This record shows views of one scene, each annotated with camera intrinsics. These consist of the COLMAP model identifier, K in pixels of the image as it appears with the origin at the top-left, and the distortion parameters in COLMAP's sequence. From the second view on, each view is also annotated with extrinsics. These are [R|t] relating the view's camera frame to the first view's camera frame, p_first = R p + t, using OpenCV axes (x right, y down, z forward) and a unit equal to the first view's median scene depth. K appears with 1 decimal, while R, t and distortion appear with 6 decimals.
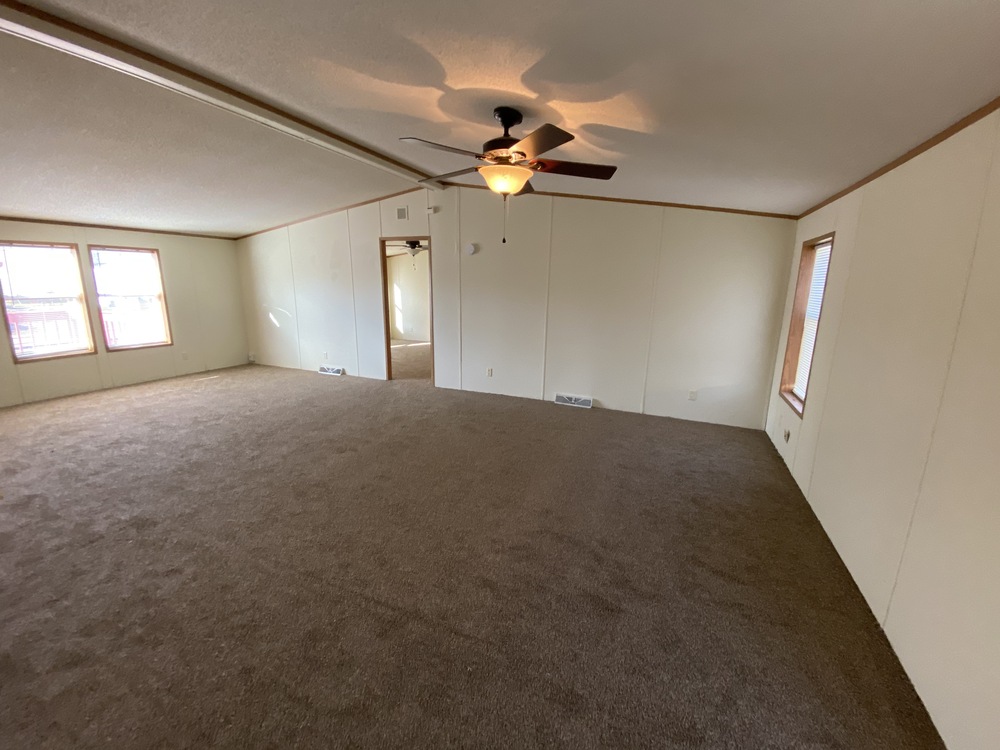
lens RADIAL K [[404.9, 0, 500.0], [0, 404.9, 375.0], [0, 0, 1]] dist [0.025876, -0.026355]
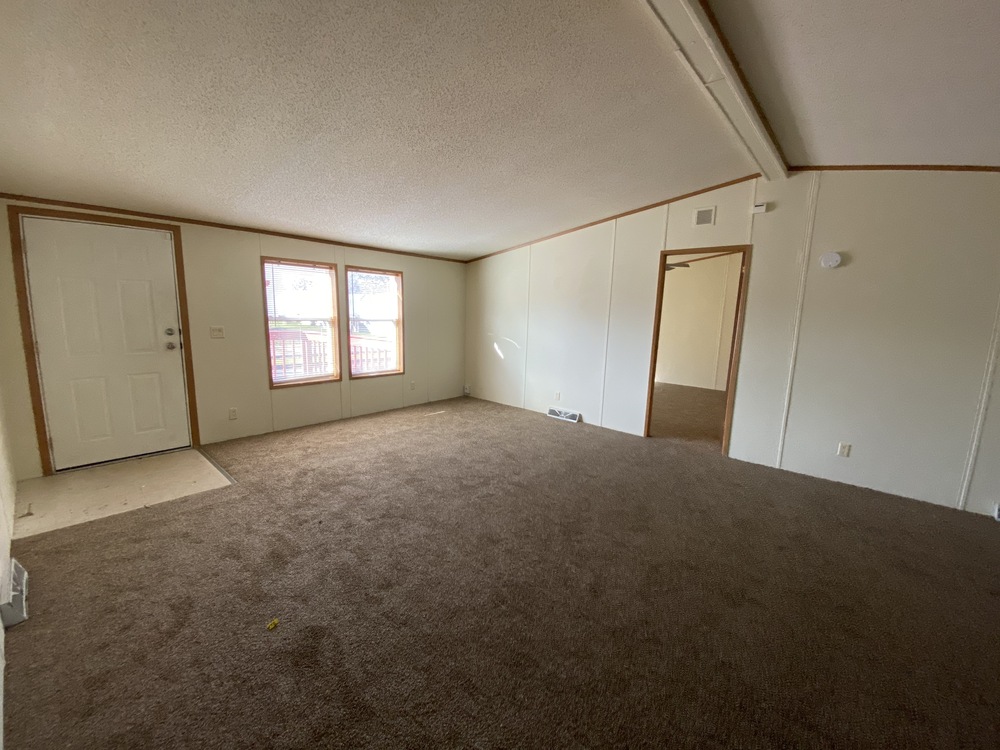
lens RADIAL K [[404.9, 0, 500.0], [0, 404.9, 375.0], [0, 0, 1]] dist [0.025876, -0.026355]
pose [[0.948842, 0.061590, -0.309686, -0.366372], [-0.081826, 0.995248, -0.052775, -0.047454], [0.304964, 0.075415, 0.949373, 0.224665]]
